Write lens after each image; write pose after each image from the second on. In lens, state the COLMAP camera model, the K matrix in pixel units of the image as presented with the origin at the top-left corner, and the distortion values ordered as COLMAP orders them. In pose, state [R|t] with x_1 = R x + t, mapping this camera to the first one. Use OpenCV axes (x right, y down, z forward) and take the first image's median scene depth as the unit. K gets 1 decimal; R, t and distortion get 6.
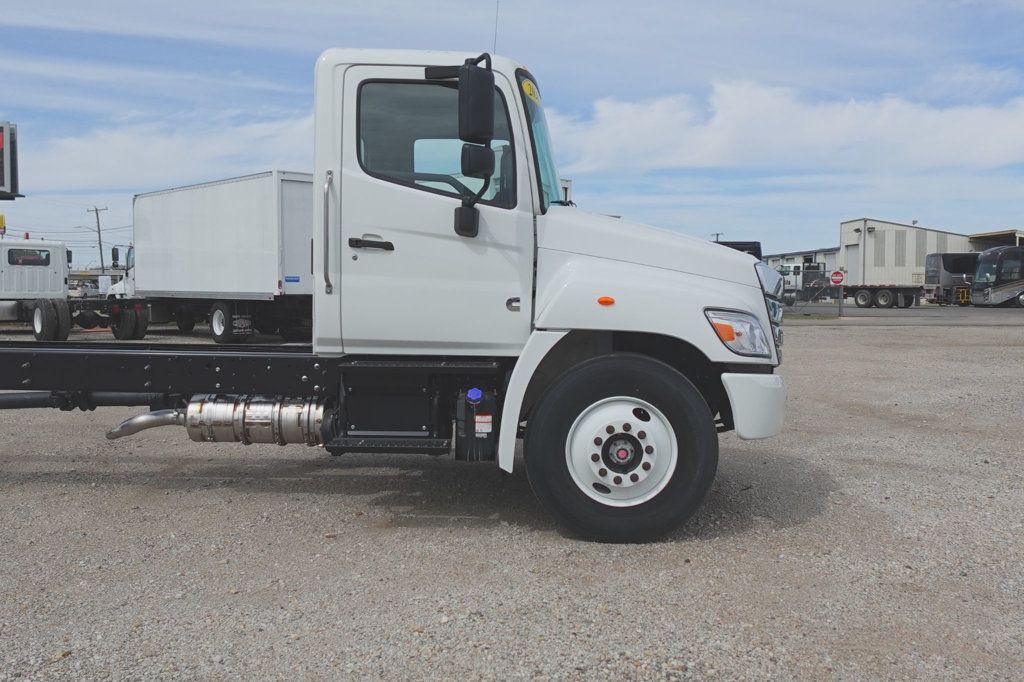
lens RADIAL K [[956.4, 0, 512.0], [0, 956.4, 341.0], [0, 0, 1]] dist [-0.003584, 0.001875]
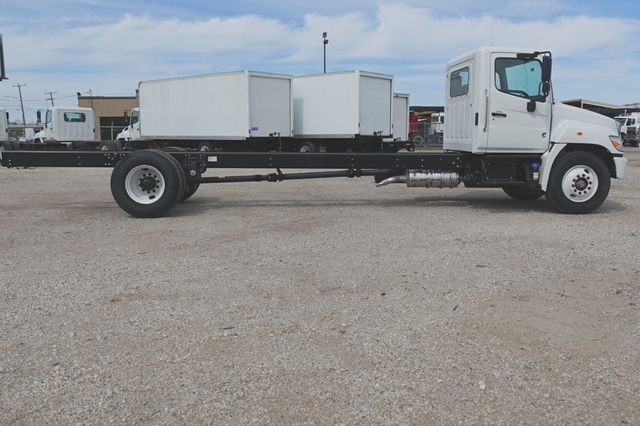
lens RADIAL K [[597.8, 0, 320.0], [0, 597.8, 213.0], [0, 0, 1]] dist [-0.003584, 0.001875]
pose [[0.993578, -0.022496, 0.110891, -0.887449], [0.014064, 0.996990, 0.076238, 0.050820], [-0.112272, -0.074188, 0.990904, -0.762905]]
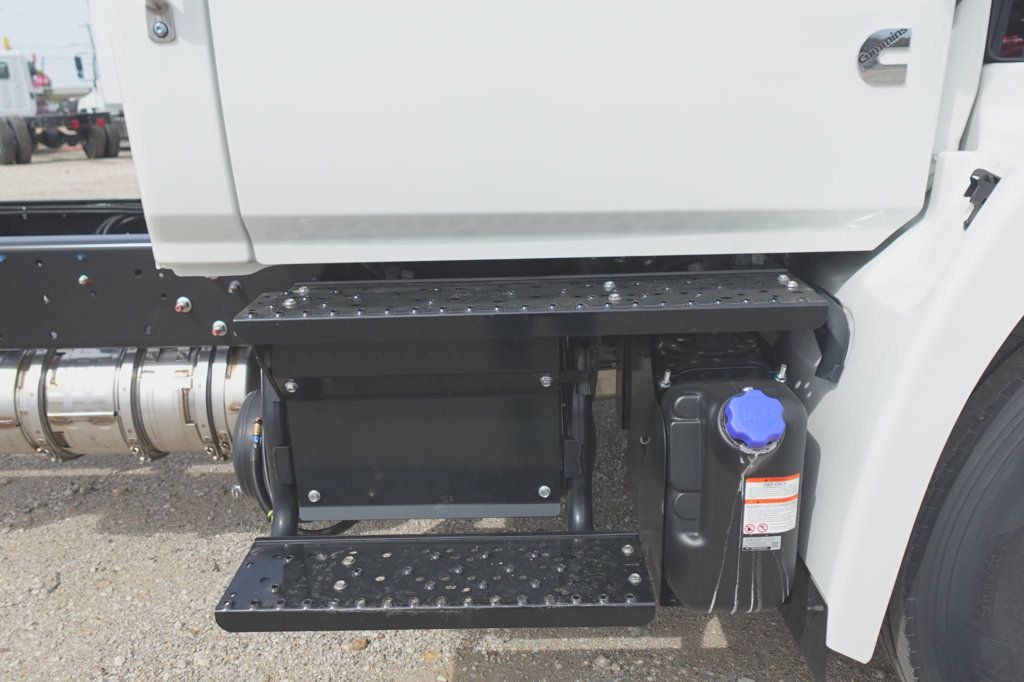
lens RADIAL K [[808.4, 0, 512.0], [0, 808.4, 341.0], [0, 0, 1]] dist [0.000906, 0.003872]
pose [[0.998775, -0.044252, 0.022126, -0.106785], [0.037580, 0.969423, 0.242503, -0.020694], [-0.032180, -0.241374, 0.969898, 0.763171]]
